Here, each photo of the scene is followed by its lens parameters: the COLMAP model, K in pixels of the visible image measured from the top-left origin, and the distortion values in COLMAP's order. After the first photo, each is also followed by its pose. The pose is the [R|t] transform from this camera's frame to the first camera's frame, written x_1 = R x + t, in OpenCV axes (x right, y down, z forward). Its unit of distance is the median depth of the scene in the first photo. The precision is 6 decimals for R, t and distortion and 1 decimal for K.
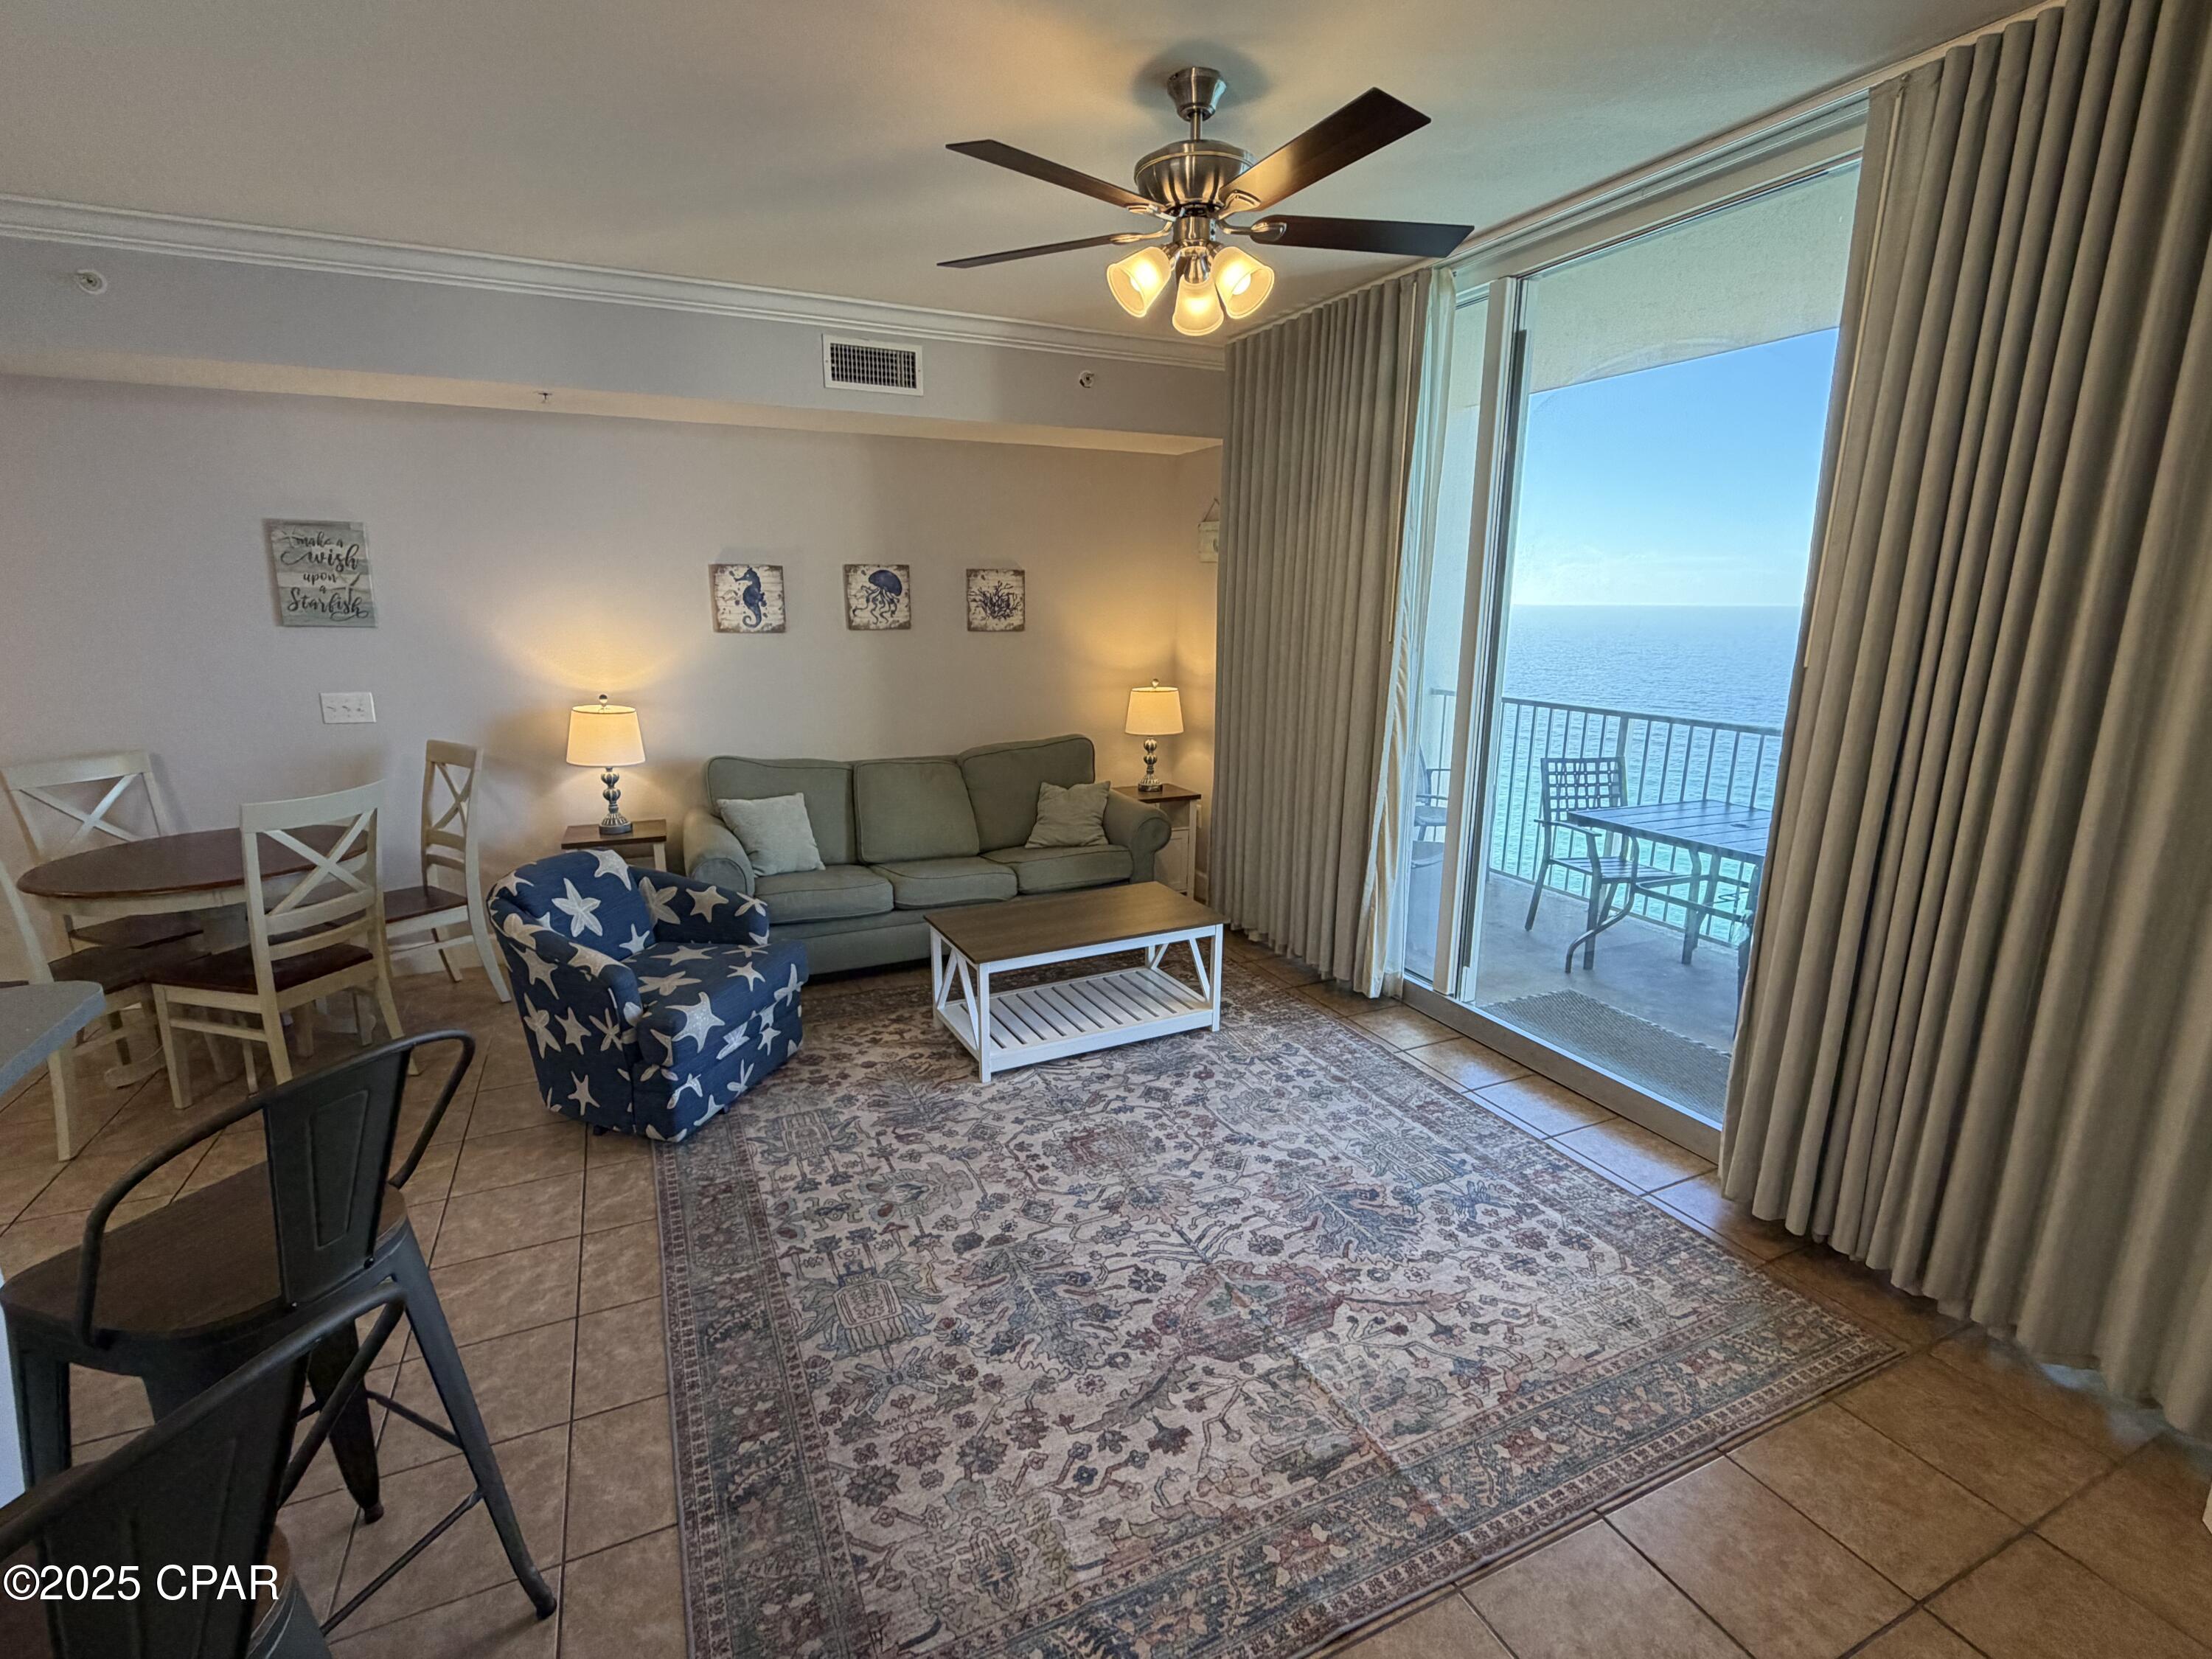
lens RADIAL K [[1019.2, 0, 1099.6], [0, 1019.2, 829.7], [0, 0, 1]] dist [0.001407, -0.000794]
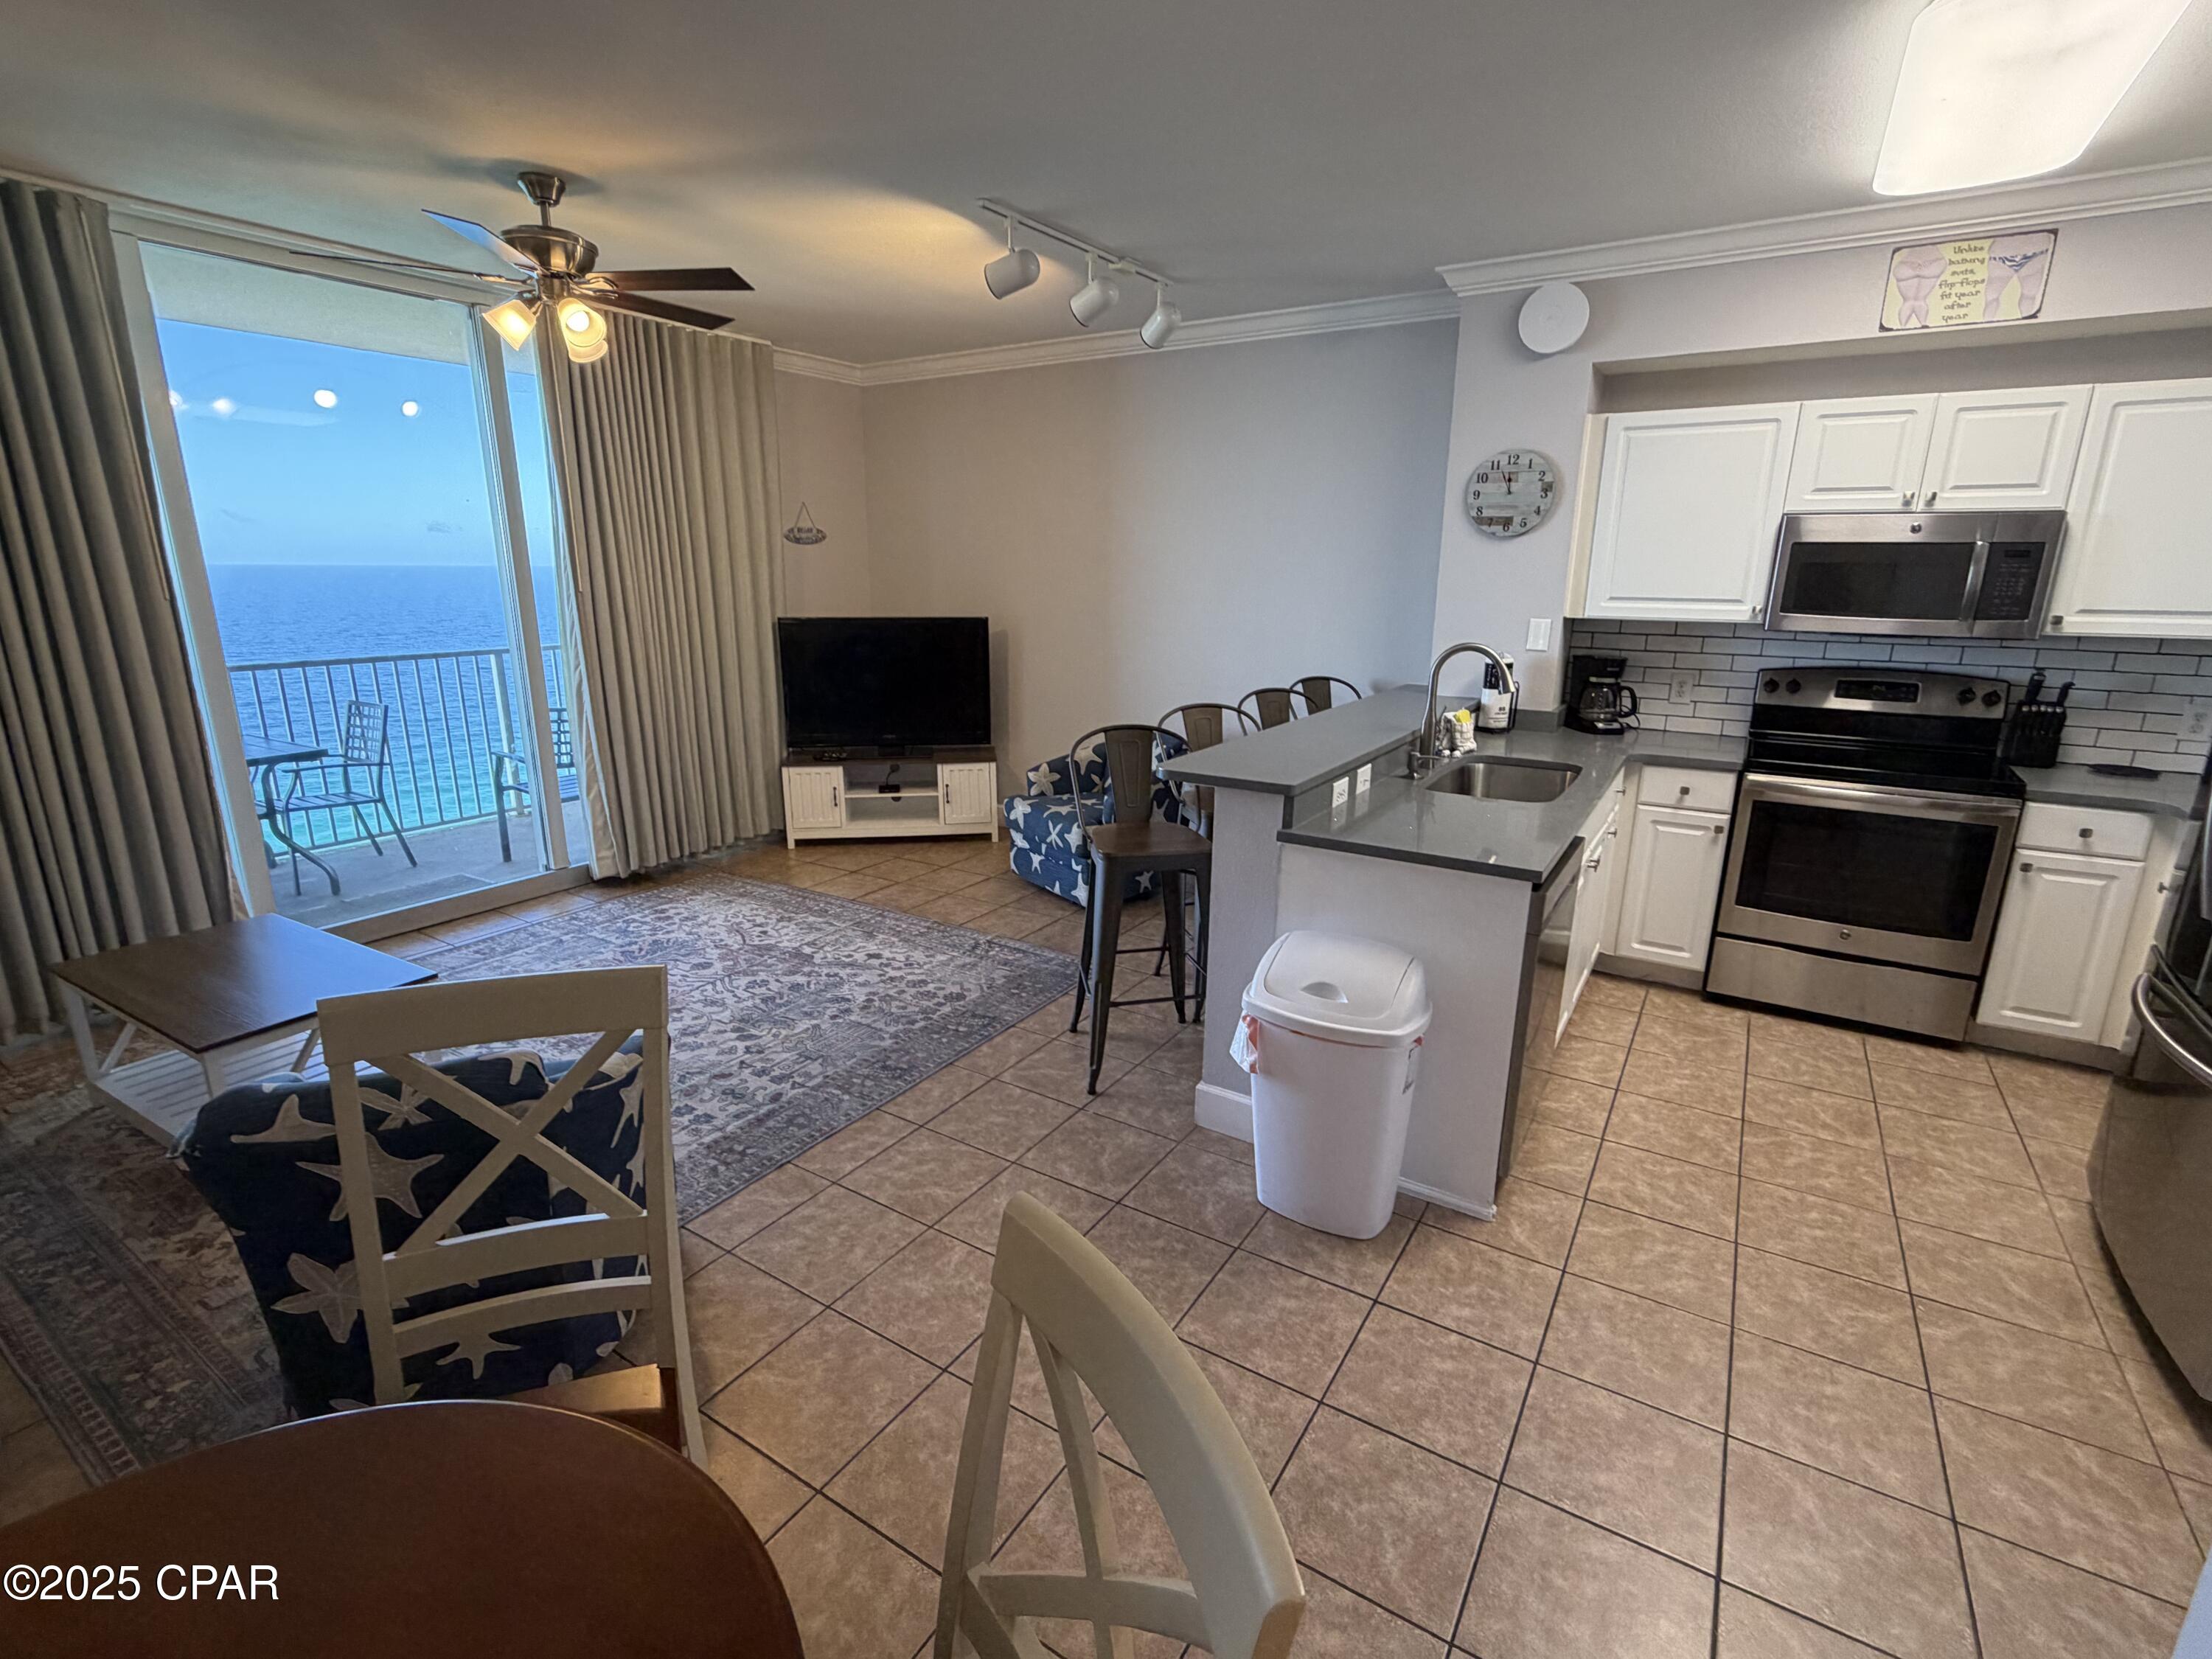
lens RADIAL K [[1019.2, 0, 1100.9], [0, 1019.2, 829.2], [0, 0, 1]] dist [0.001407, -0.000794]
pose [[-0.537383, -0.218704, 0.814486, -1.048490], [0.179248, 0.914101, 0.363717, -0.188486], [-0.824069, 0.341450, -0.452020, 0.834425]]
